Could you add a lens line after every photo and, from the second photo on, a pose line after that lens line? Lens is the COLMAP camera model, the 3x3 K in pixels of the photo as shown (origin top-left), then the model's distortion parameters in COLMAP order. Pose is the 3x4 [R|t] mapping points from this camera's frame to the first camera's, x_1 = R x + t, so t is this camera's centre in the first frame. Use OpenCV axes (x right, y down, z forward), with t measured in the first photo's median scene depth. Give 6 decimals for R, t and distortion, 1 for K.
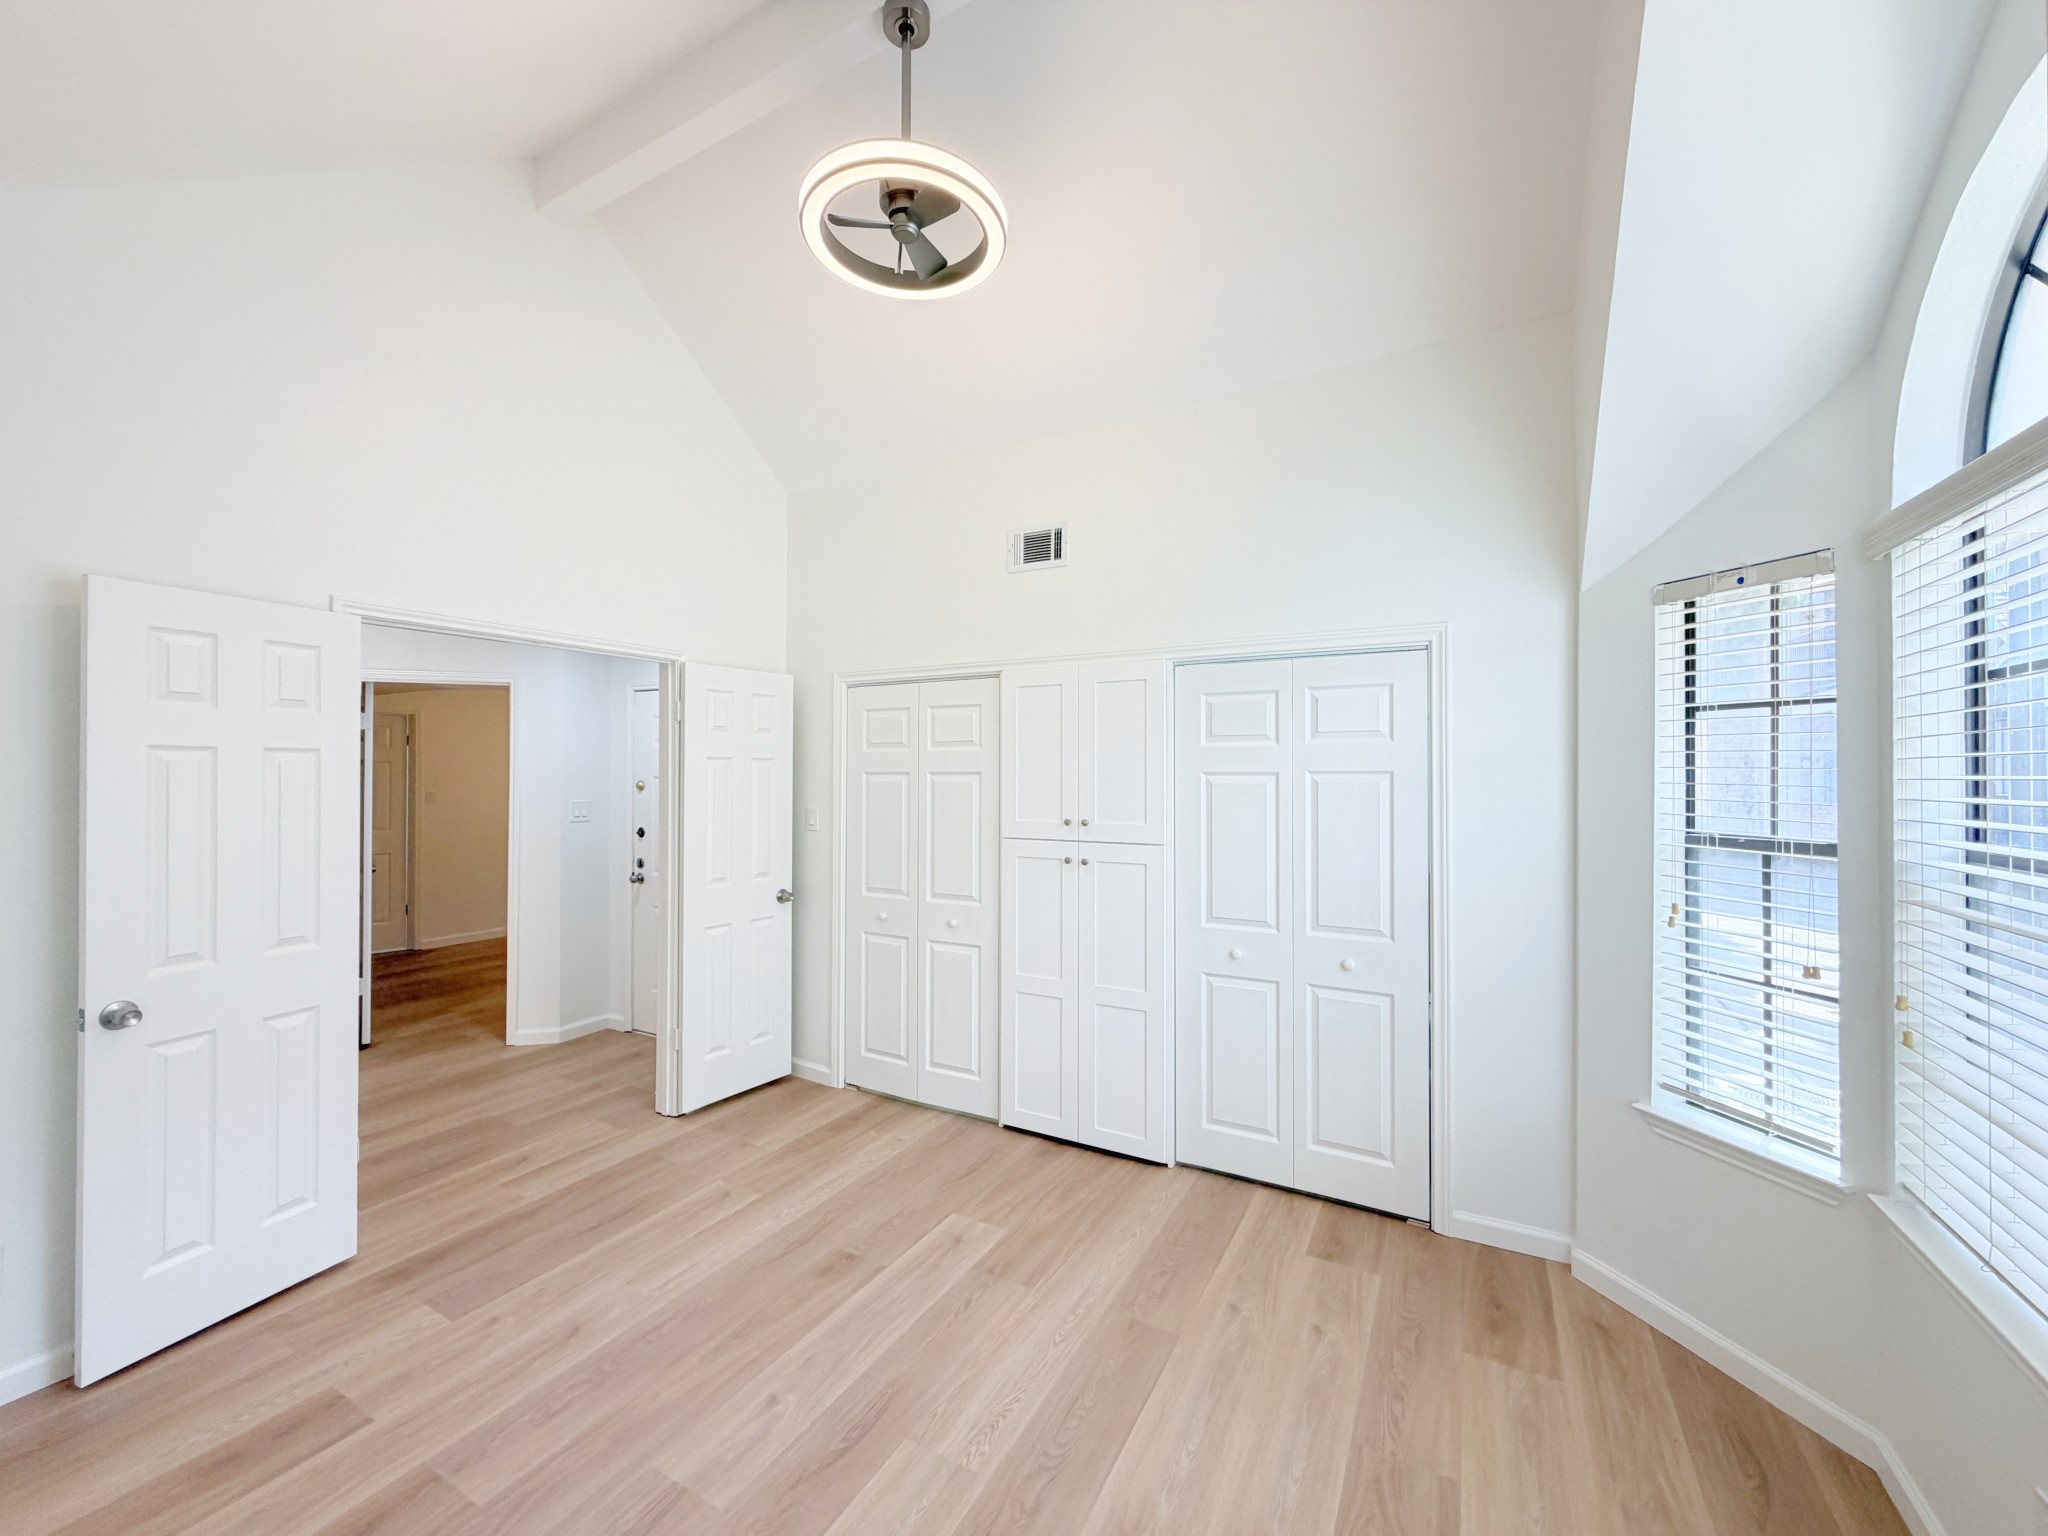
lens RADIAL K [[800.5, 0, 1010.7], [0, 800.5, 772.8], [0, 0, 1]] dist [-0.006087, 0.000035]
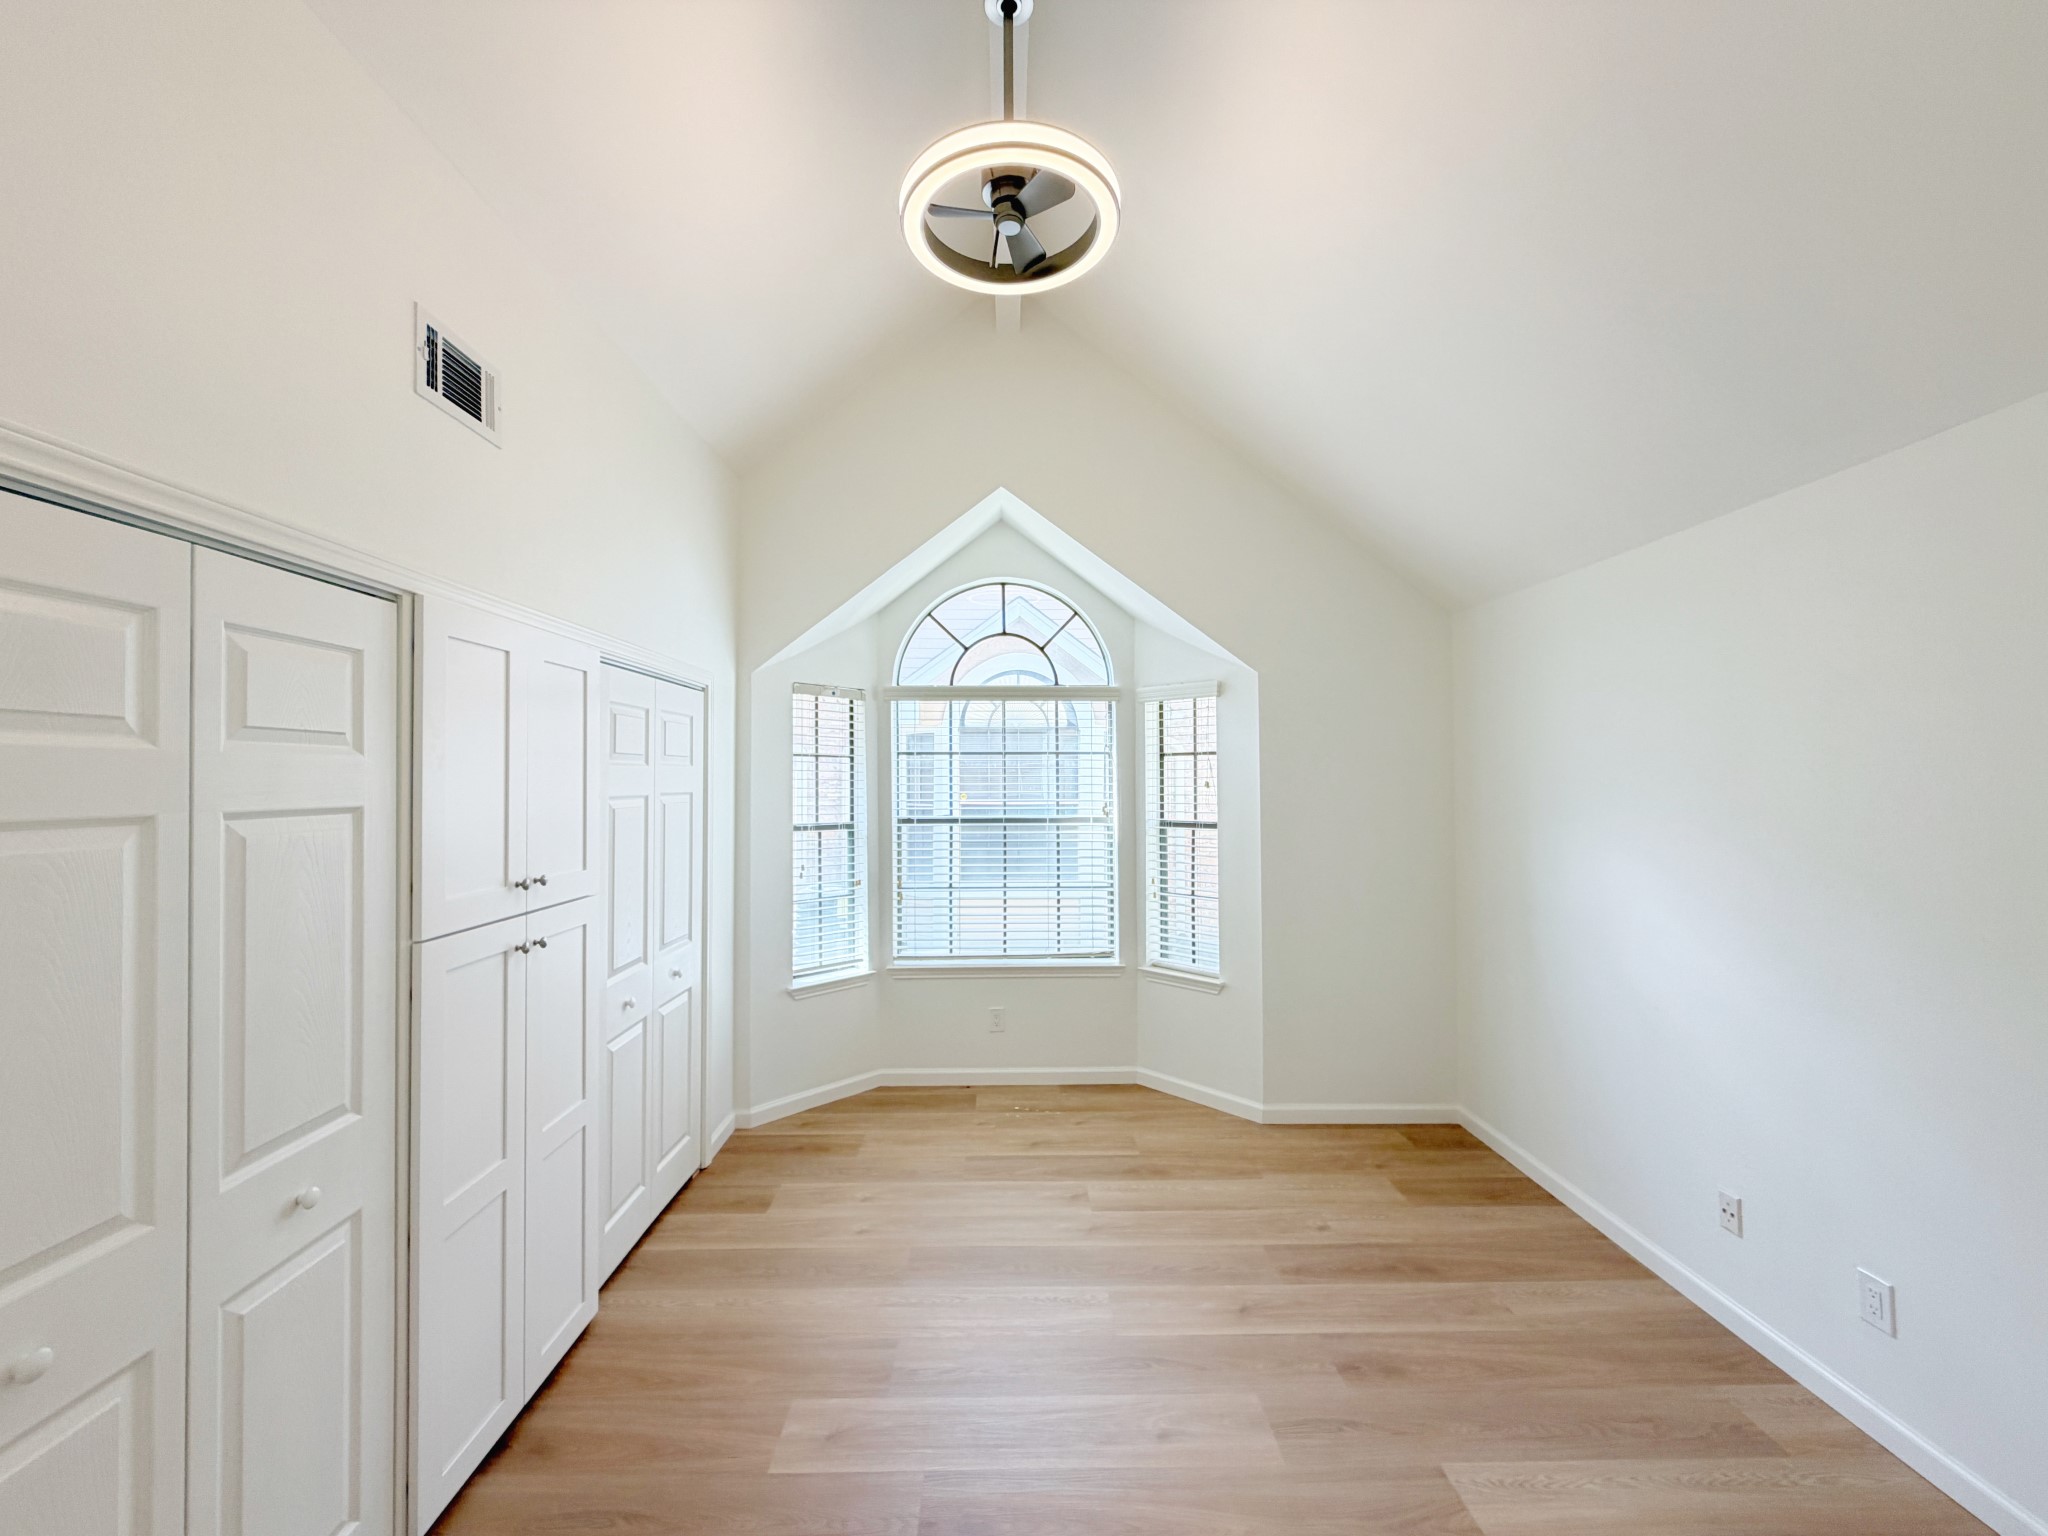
lens RADIAL K [[817.9, 0, 1016.6], [0, 817.9, 768.1], [0, 0, 1]] dist [-0.000653, 0.000805]
pose [[-0.497642, 0.007324, 0.867352, -0.721513], [-0.010395, 0.999842, -0.014407, -0.023250], [-0.867320, -0.016186, -0.497487, 1.099368]]
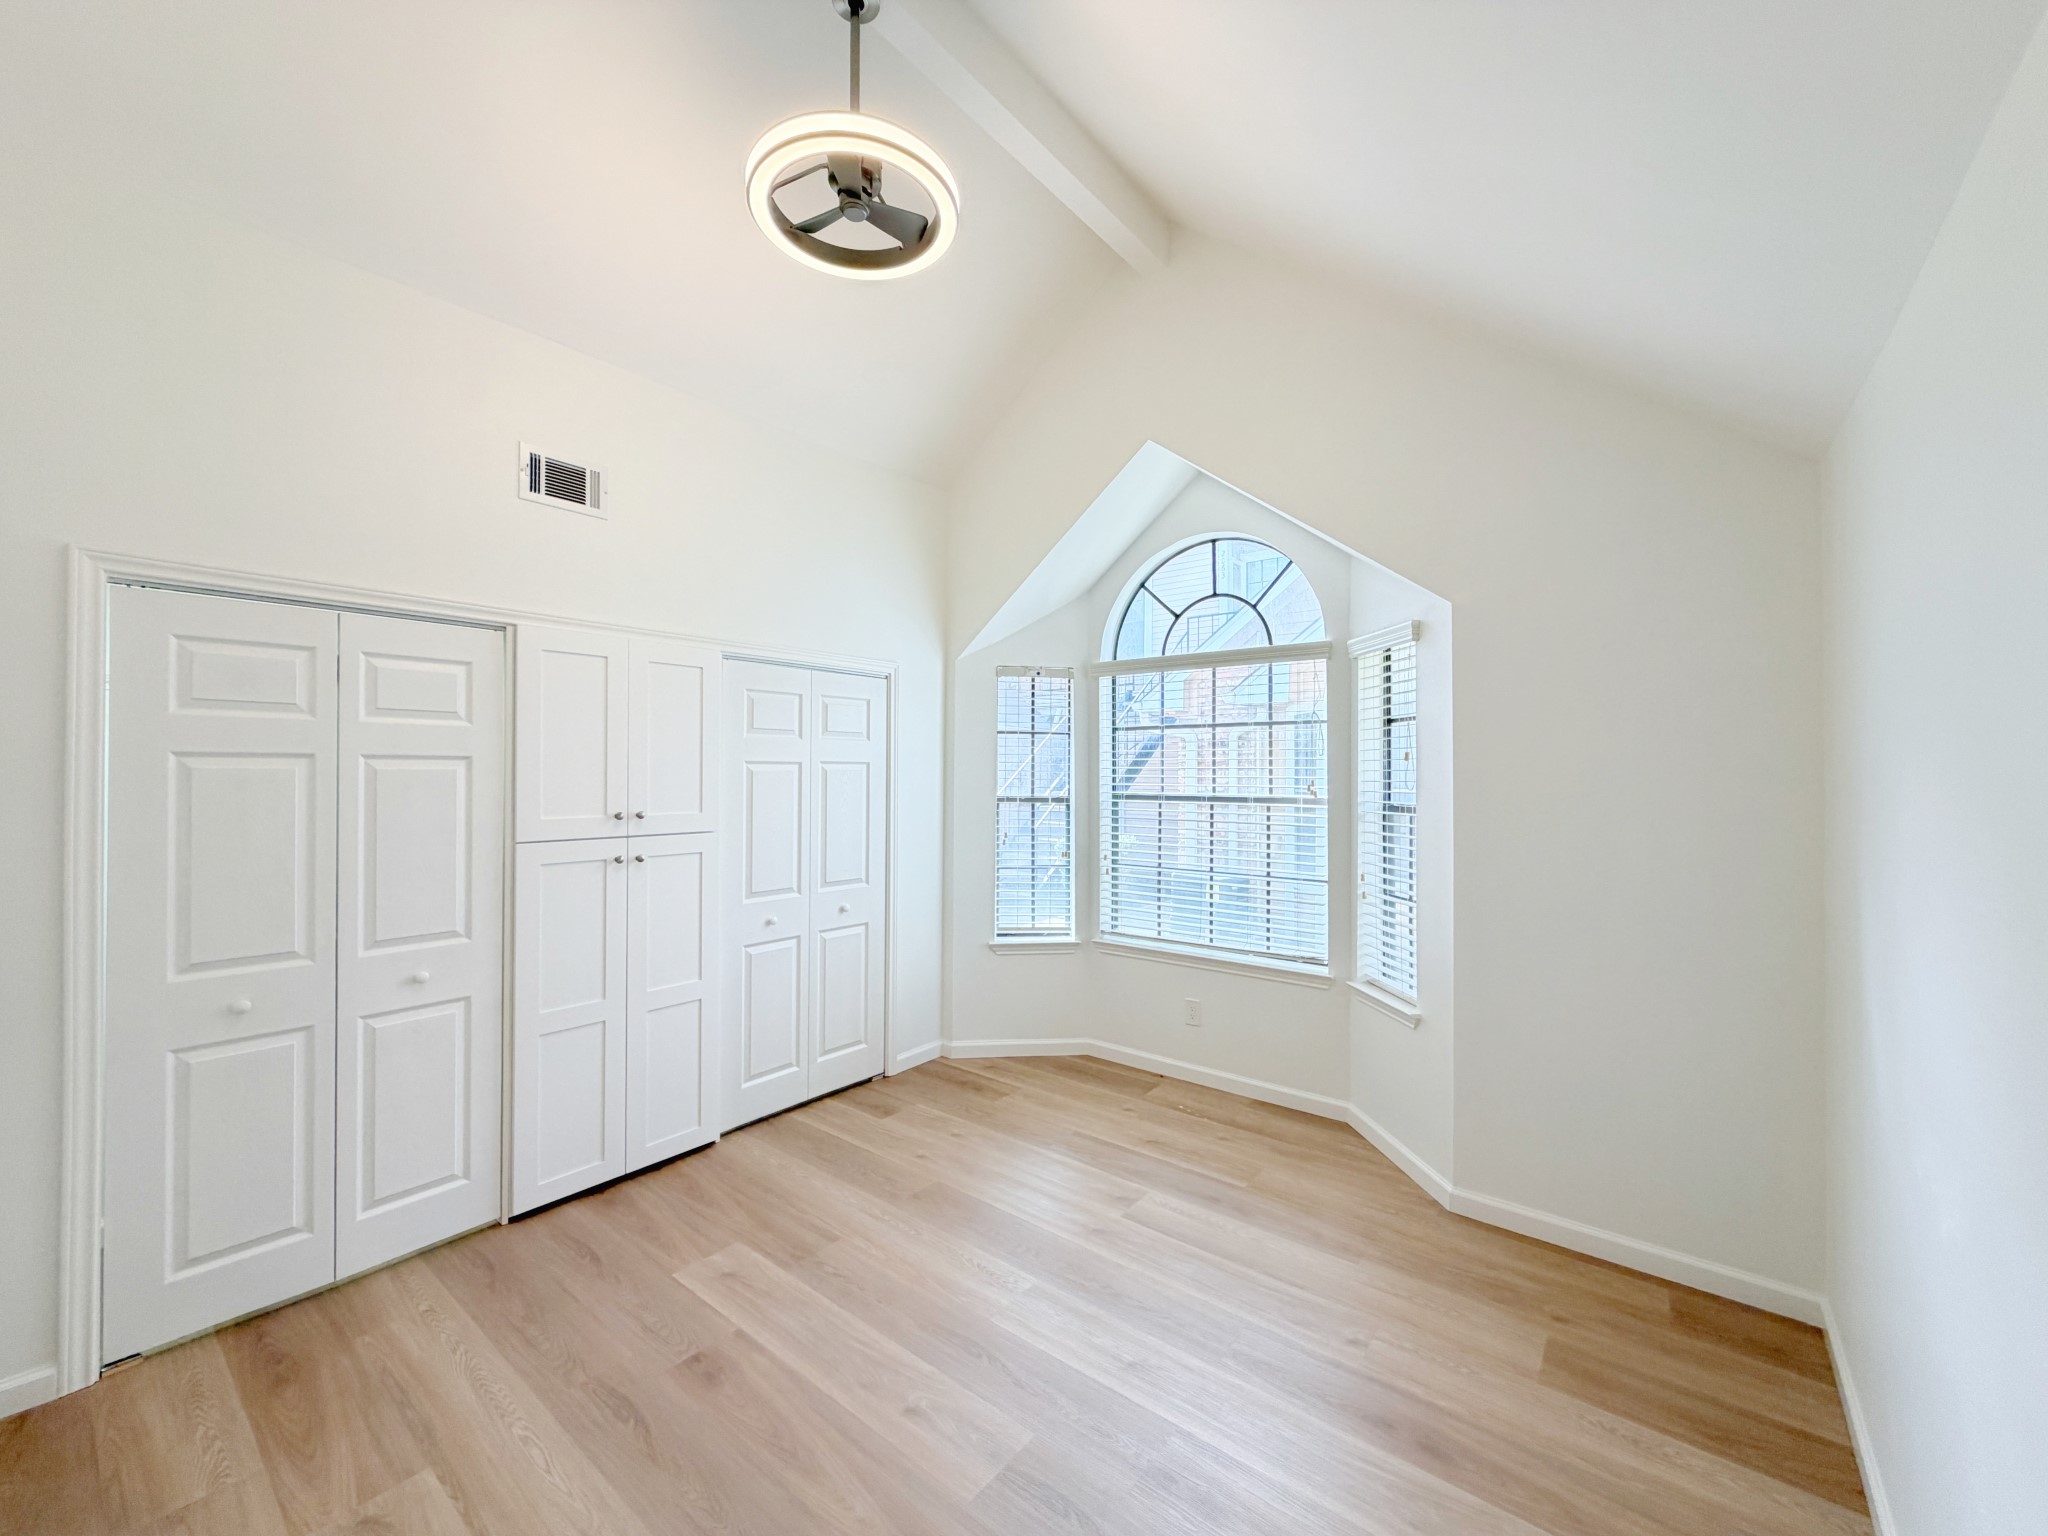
lens RADIAL K [[817.9, 0, 1016.6], [0, 817.9, 768.1], [0, 0, 1]] dist [-0.000653, 0.000805]
pose [[0.172597, -0.000179, 0.984993, -0.820258], [-0.014673, 0.999889, 0.002752, 0.000361], [-0.984883, -0.014928, 0.172575, 0.465913]]
